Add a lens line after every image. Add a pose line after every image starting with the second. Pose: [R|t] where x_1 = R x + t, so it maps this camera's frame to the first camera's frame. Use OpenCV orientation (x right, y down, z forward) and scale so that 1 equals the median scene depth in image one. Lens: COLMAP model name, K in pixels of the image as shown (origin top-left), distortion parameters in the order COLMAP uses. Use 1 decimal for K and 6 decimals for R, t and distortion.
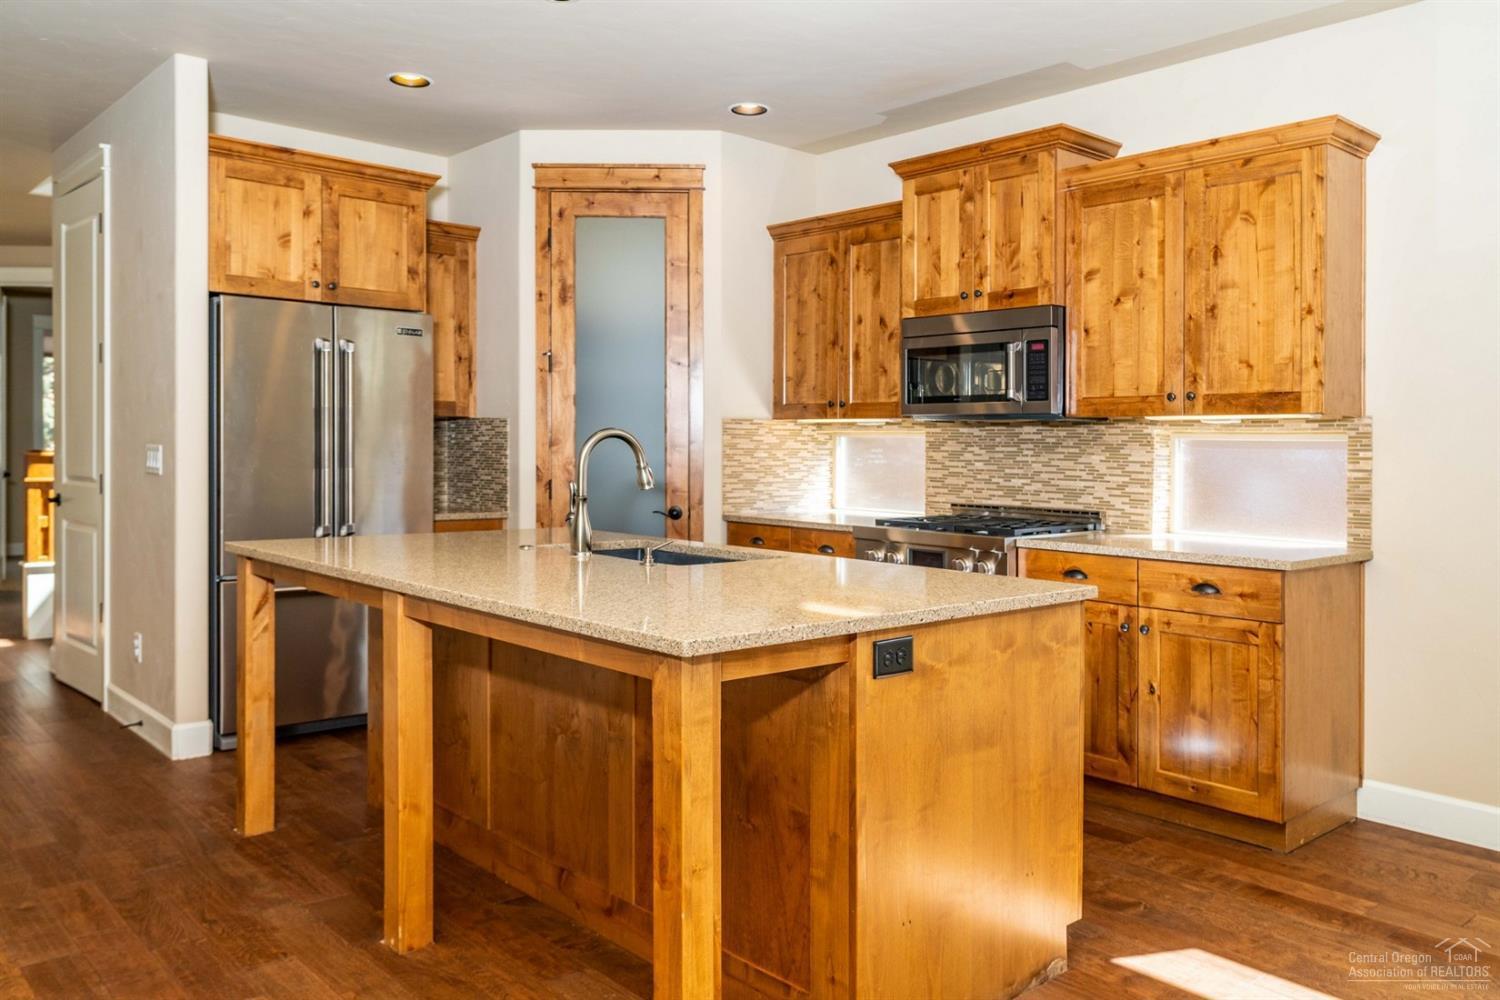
lens RADIAL K [[1152.0, 0, 750.0], [0, 1152.0, 500.0], [0, 0, 1]] dist [0.002518, 0.000115]
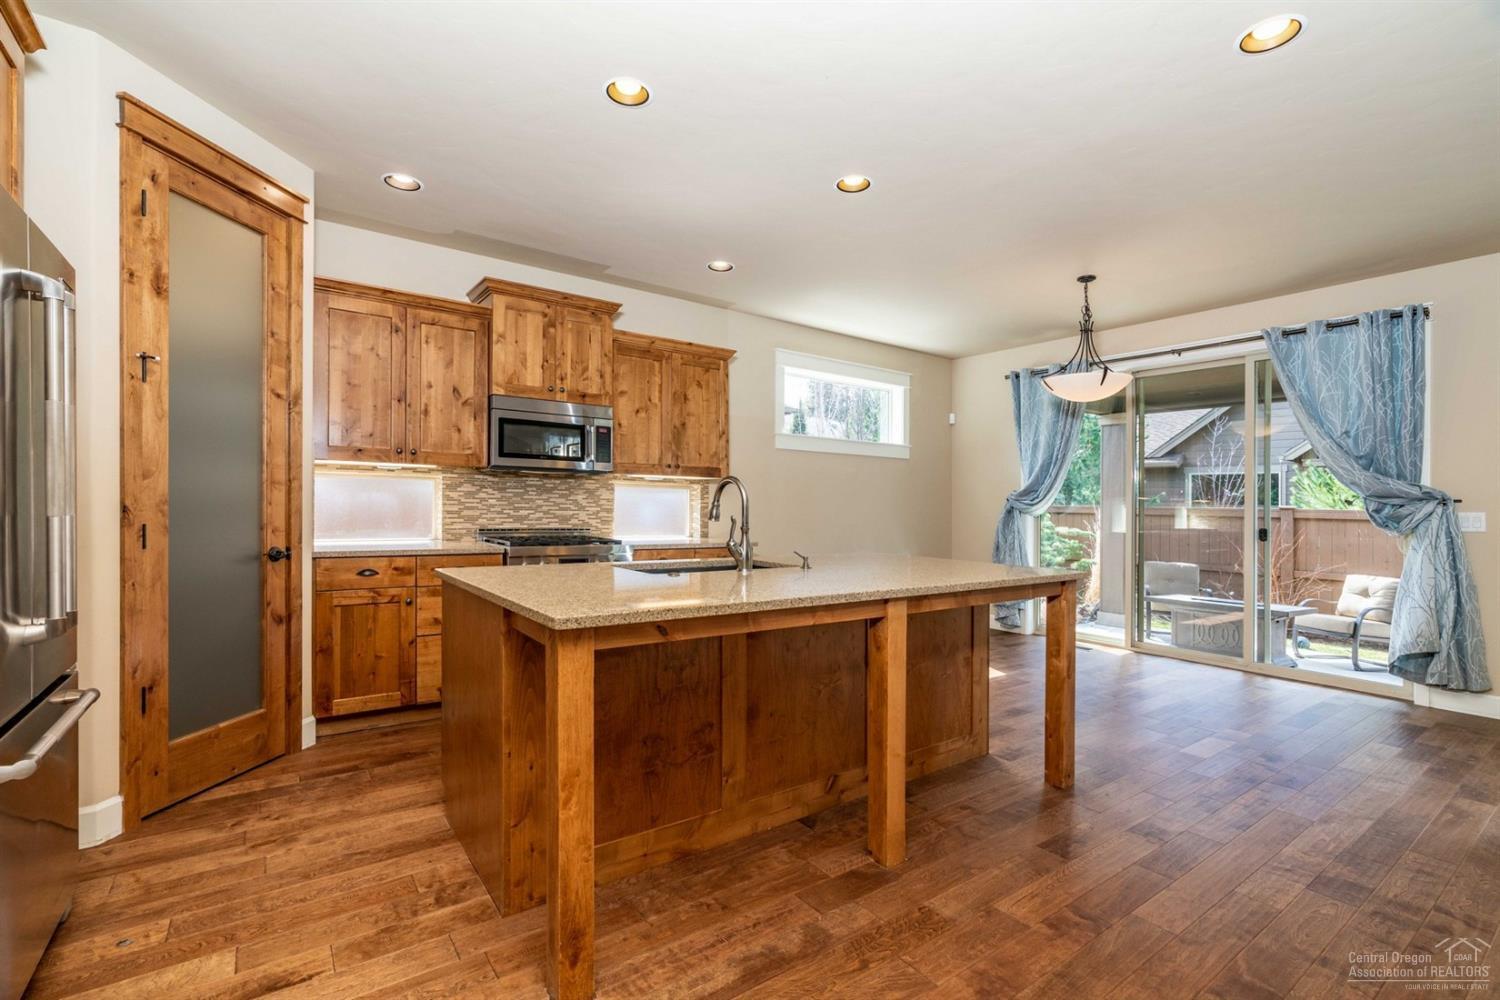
lens RADIAL K [[670.7, 0, 750.0], [0, 670.7, 500.0], [0, 0, 1]] dist [-0.003015, 0.000751]
pose [[0.107871, -0.004458, 0.994155, -0.644212], [0.029714, 0.999558, 0.001258, -0.025393], [-0.993721, 0.029405, 0.107956, 0.639607]]
